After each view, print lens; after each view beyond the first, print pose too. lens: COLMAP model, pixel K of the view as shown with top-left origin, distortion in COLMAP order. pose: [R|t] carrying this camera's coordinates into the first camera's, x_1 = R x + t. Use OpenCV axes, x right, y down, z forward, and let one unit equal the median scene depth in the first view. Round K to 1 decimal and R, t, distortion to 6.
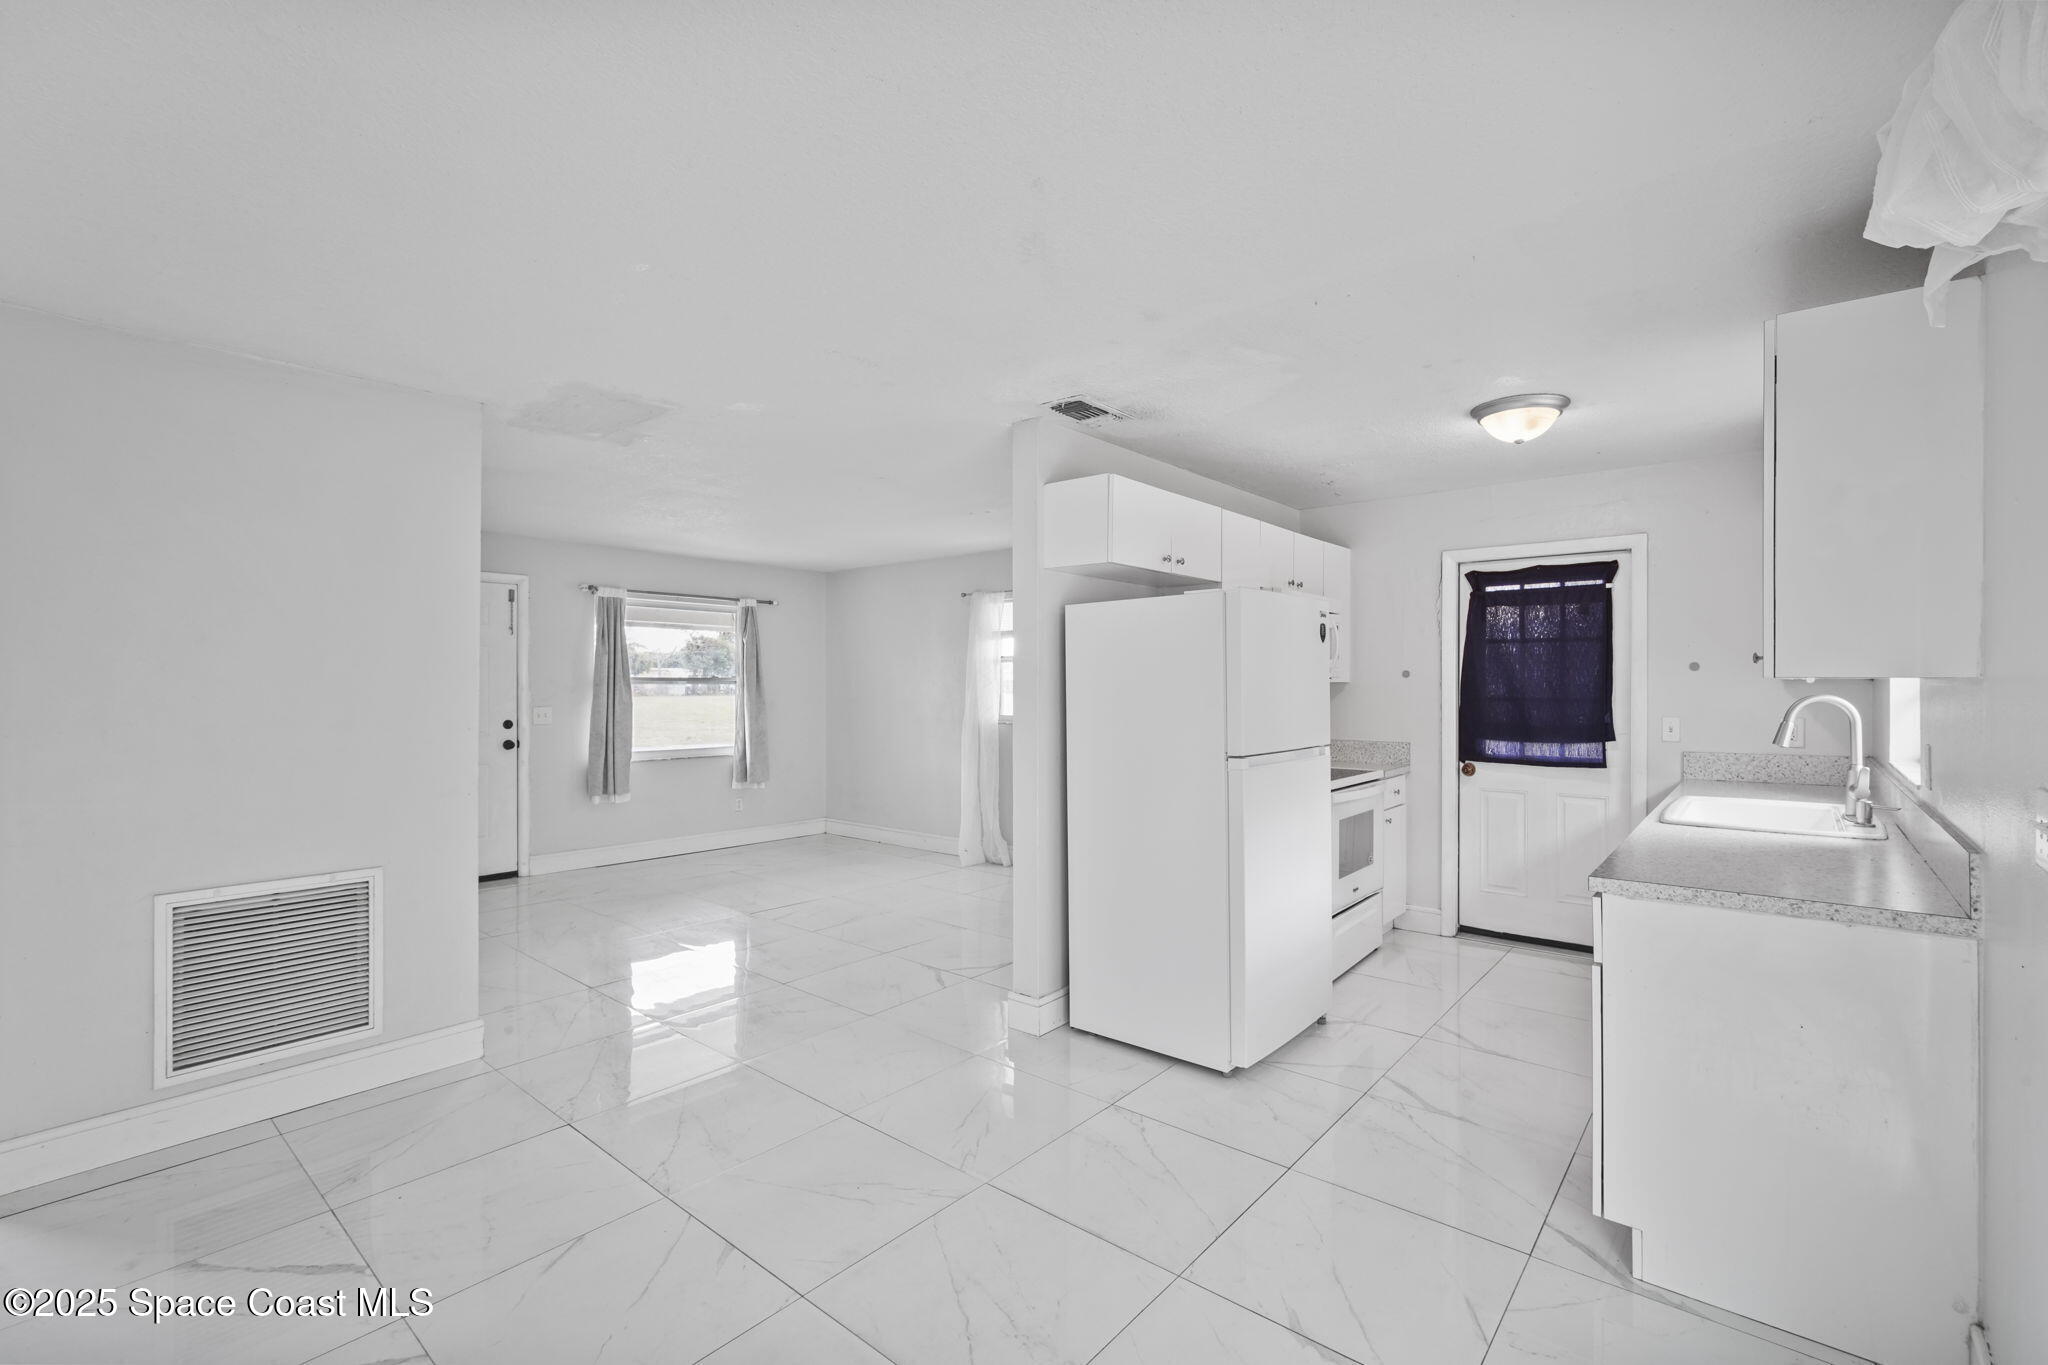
lens RADIAL K [[897.2, 0, 1022.5], [0, 897.2, 681.4], [0, 0, 1]] dist [-0.015482, 0.003015]
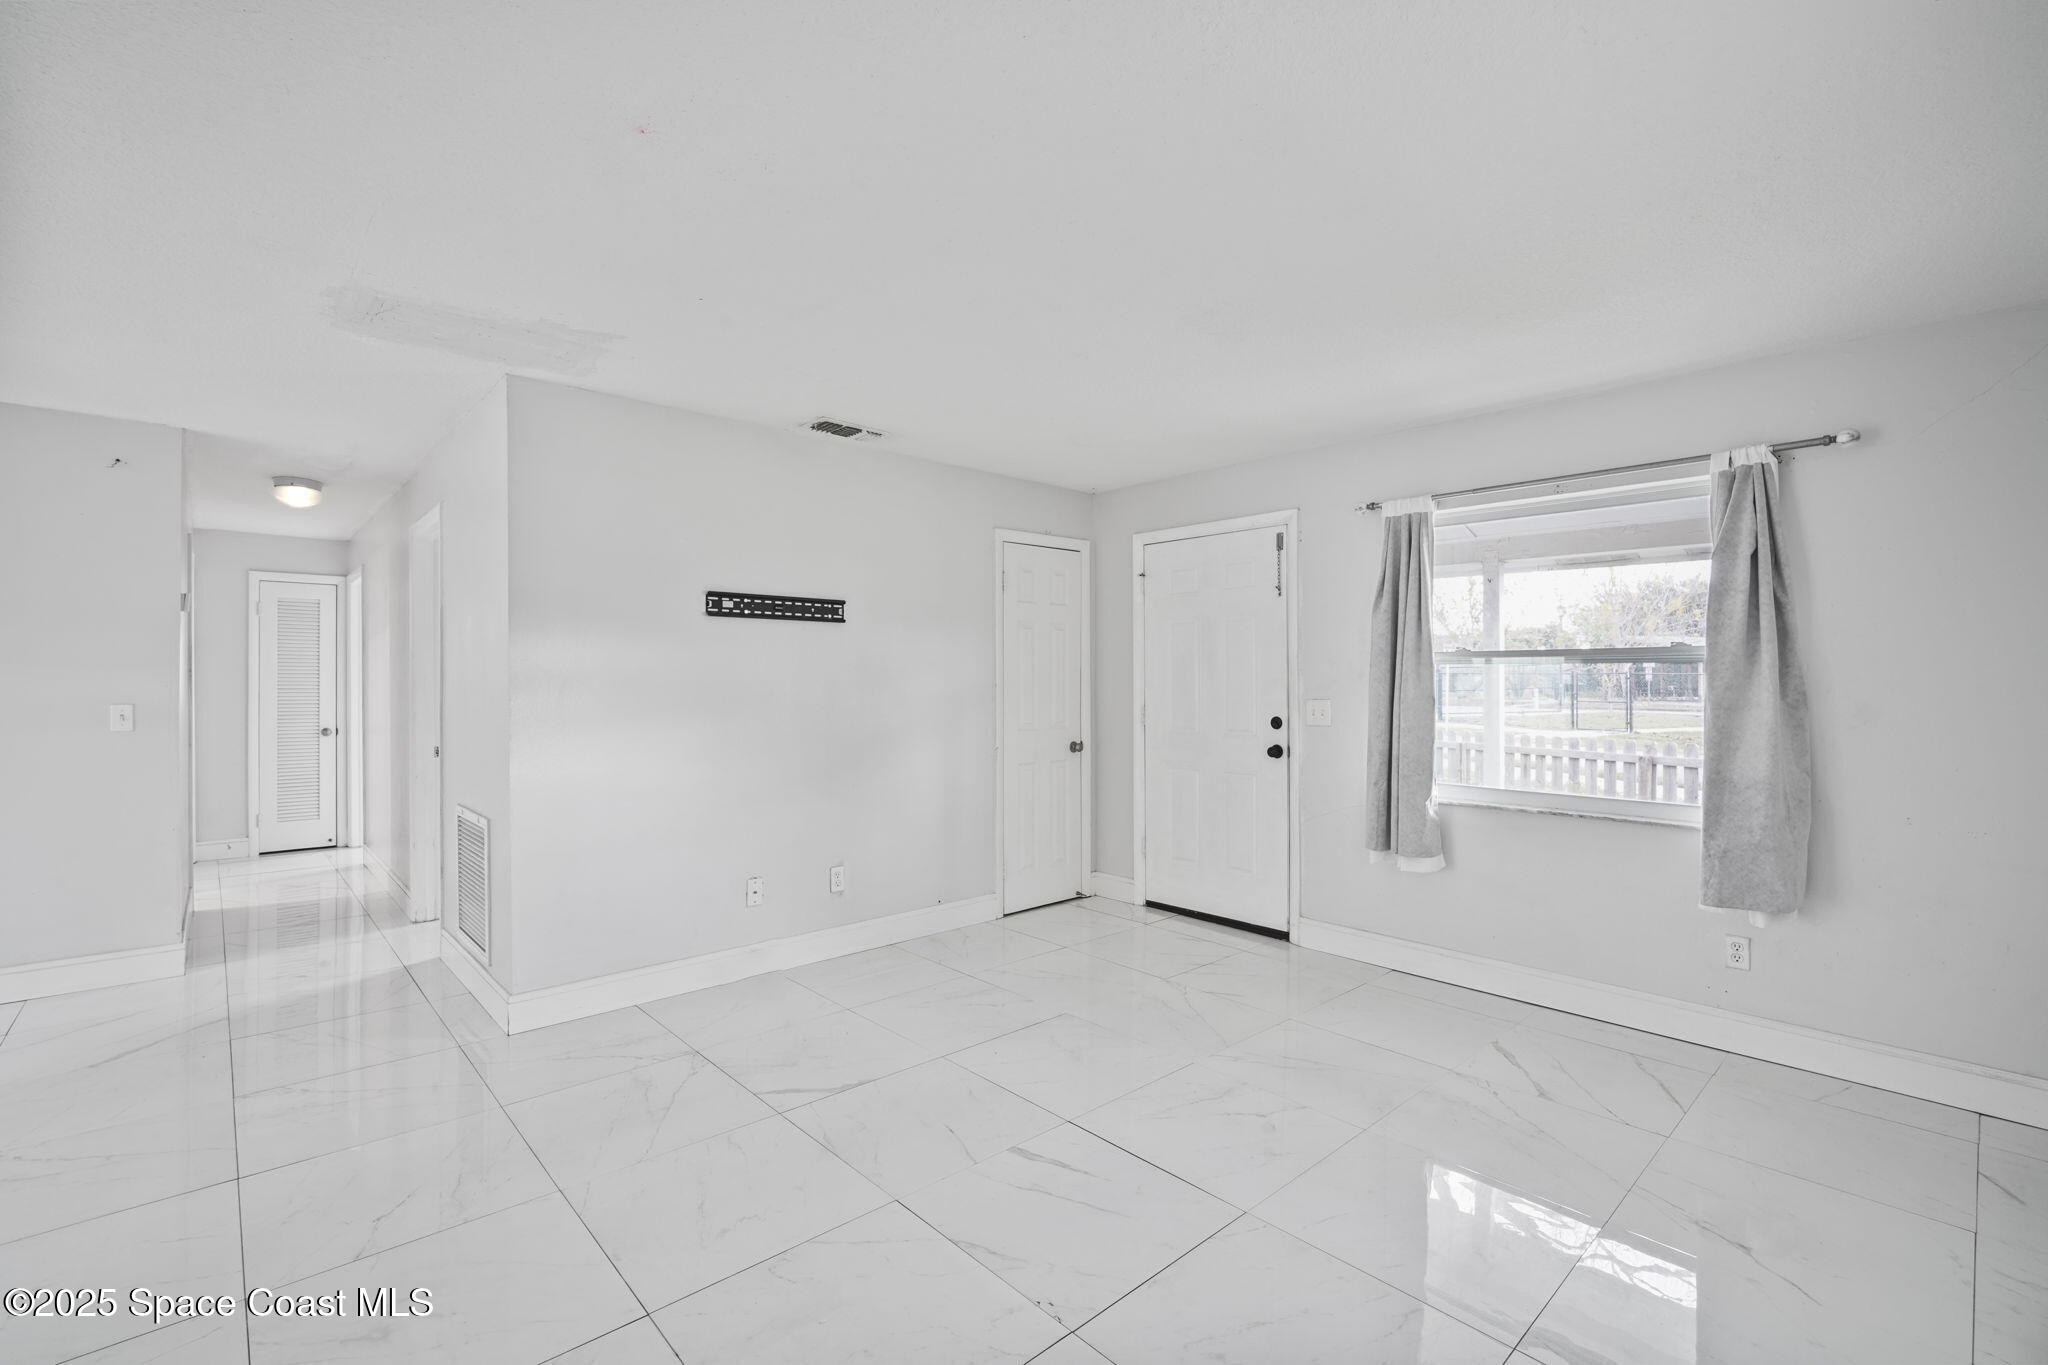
lens RADIAL K [[897.2, 0, 1019.1], [0, 897.2, 681.6], [0, 0, 1]] dist [-0.015482, 0.003015]
pose [[-0.125468, -0.001692, -0.992096, 0.199759], [-0.000353, 0.999999, -0.001660, 0.020609], [0.992098, 0.000142, -0.125468, 1.106069]]
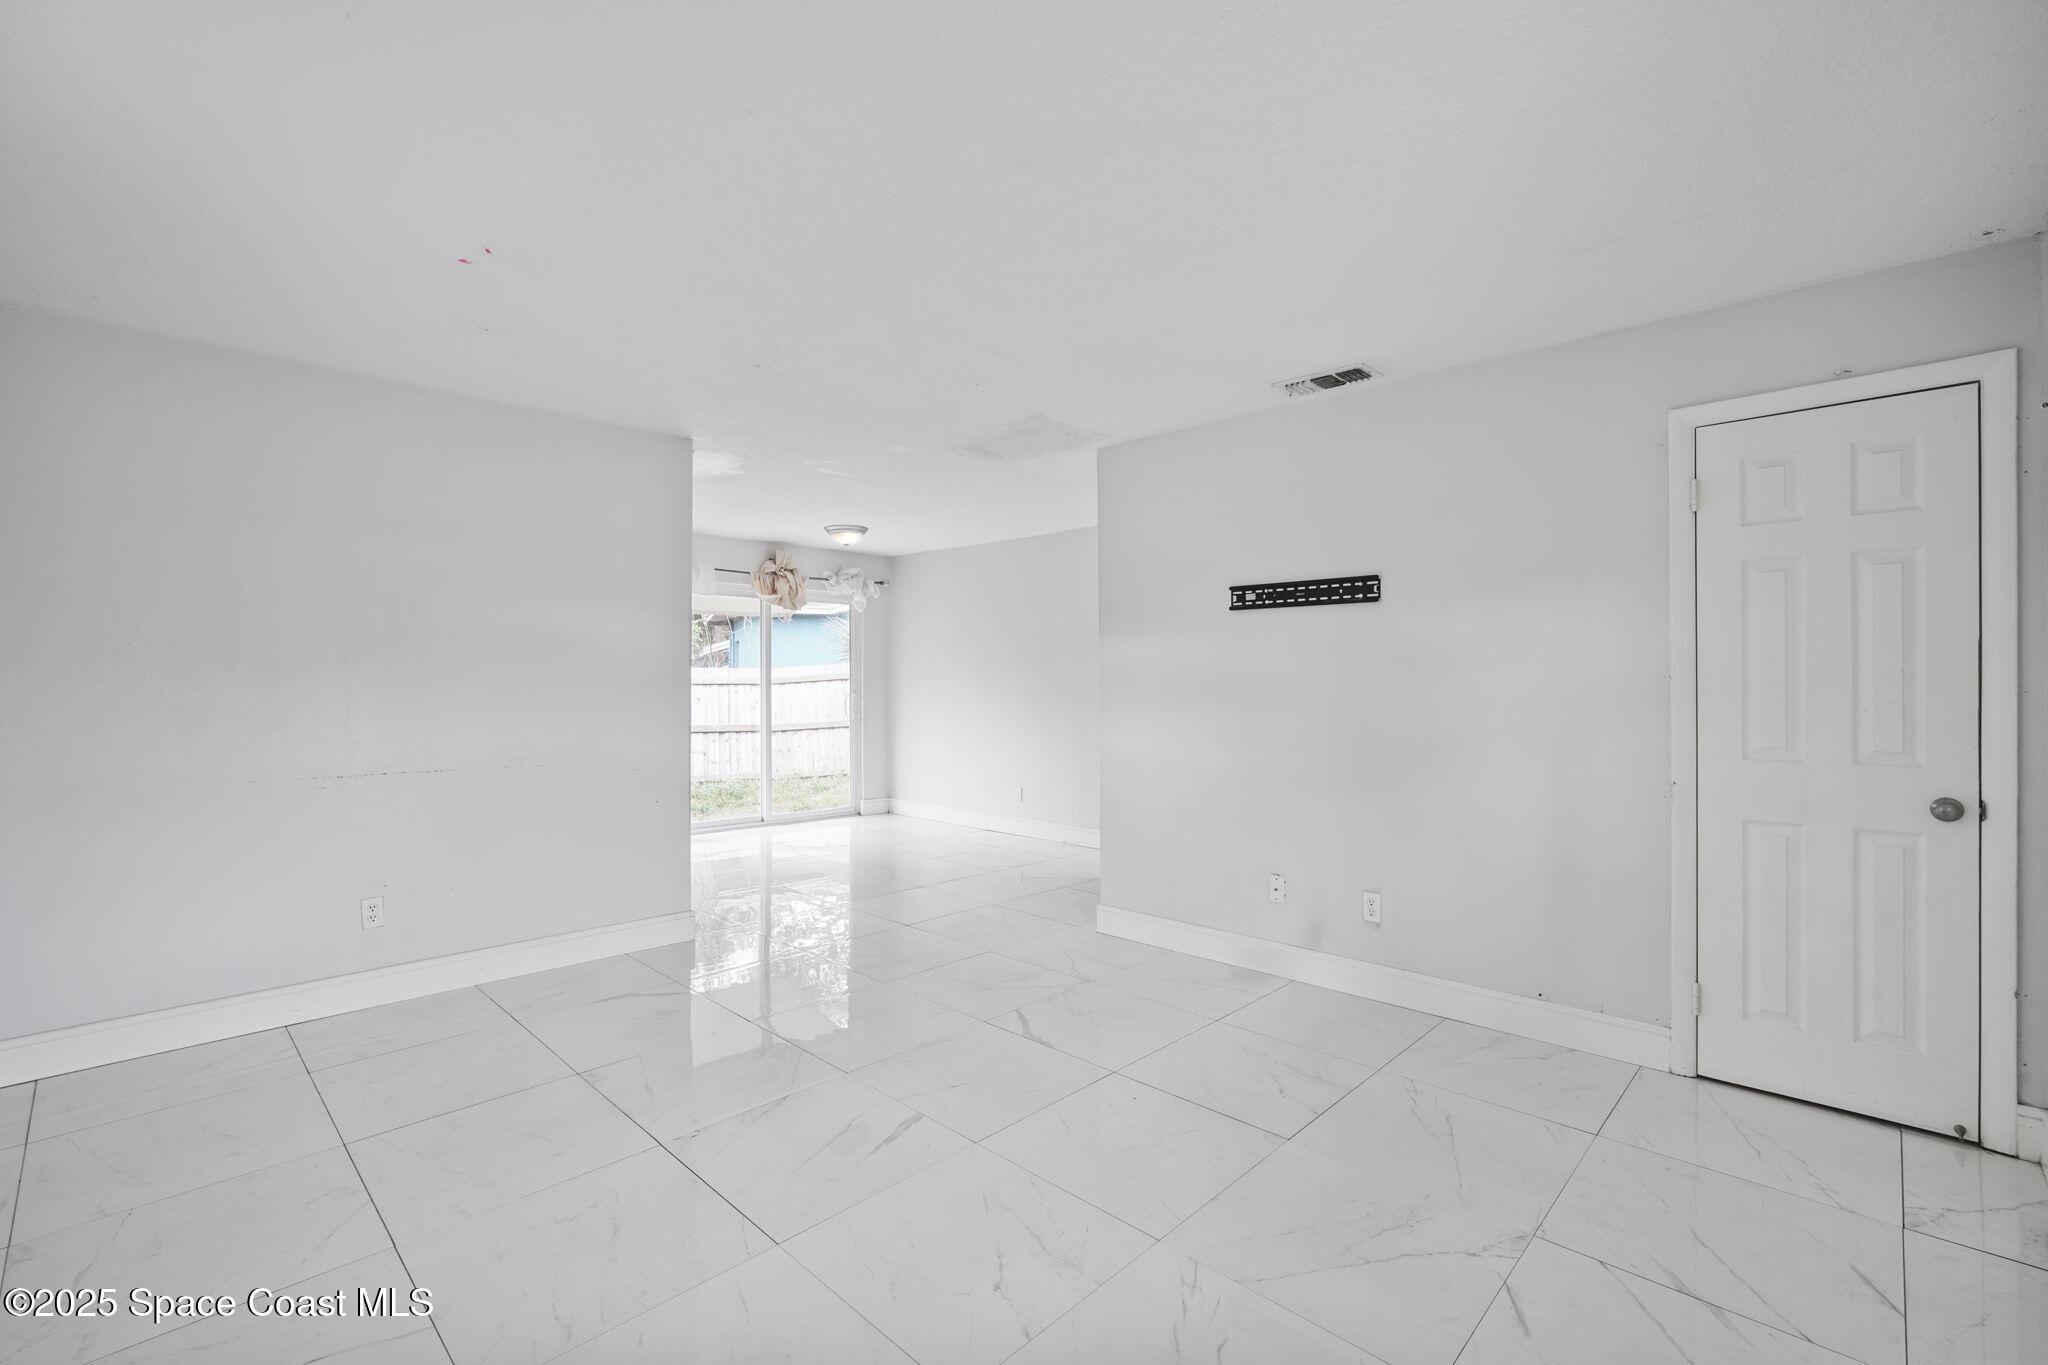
lens RADIAL K [[897.2, 0, 1017.5], [0, 897.2, 679.3], [0, 0, 1]] dist [-0.015482, 0.003015]
pose [[-0.997494, -0.001000, 0.070746, -0.382202], [-0.000953, 0.999999, 0.000696, 0.024570], [-0.070747, 0.000627, -0.997494, 1.554210]]
